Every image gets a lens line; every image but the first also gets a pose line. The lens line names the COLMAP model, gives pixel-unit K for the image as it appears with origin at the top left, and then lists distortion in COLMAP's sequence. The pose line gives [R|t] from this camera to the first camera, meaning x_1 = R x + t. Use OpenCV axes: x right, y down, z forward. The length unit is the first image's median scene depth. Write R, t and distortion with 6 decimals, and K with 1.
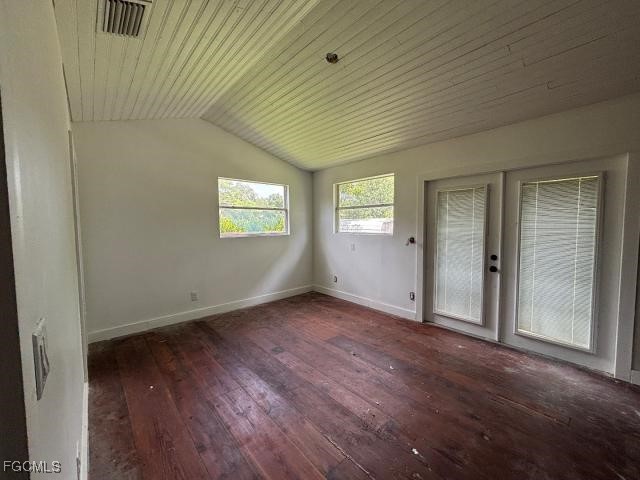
lens RADIAL K [[261.2, 0, 320.3], [0, 261.2, 237.8], [0, 0, 1]] dist [0.007828, 0.000095]
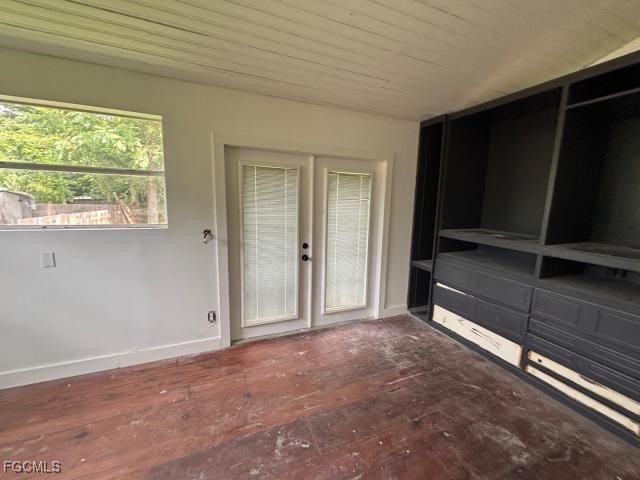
lens RADIAL K [[261.2, 0, 320.3], [0, 261.2, 237.8], [0, 0, 1]] dist [0.007828, 0.000095]
pose [[0.318358, -0.117817, 0.940621, -0.211649], [0.024053, 0.992931, 0.116228, -0.062677], [-0.947665, -0.014377, 0.318942, 0.648274]]
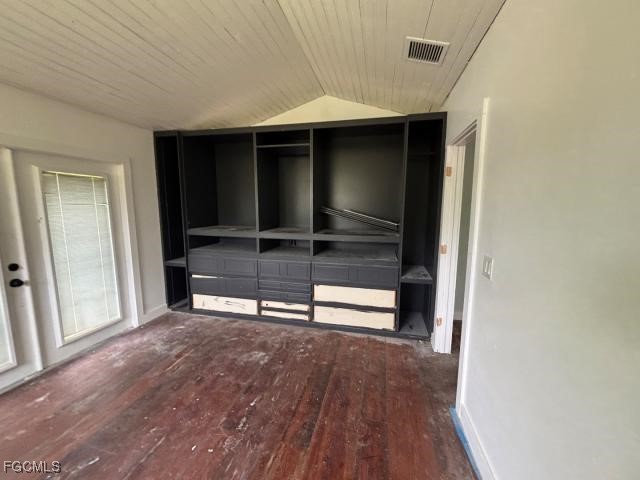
lens RADIAL K [[261.2, 0, 320.3], [0, 261.2, 237.8], [0, 0, 1]] dist [0.007828, 0.000095]
pose [[-0.574582, -0.091010, 0.813371, -0.404962], [0.050837, 0.987911, 0.146452, -0.068070], [-0.816867, 0.125498, -0.563009, 0.713477]]
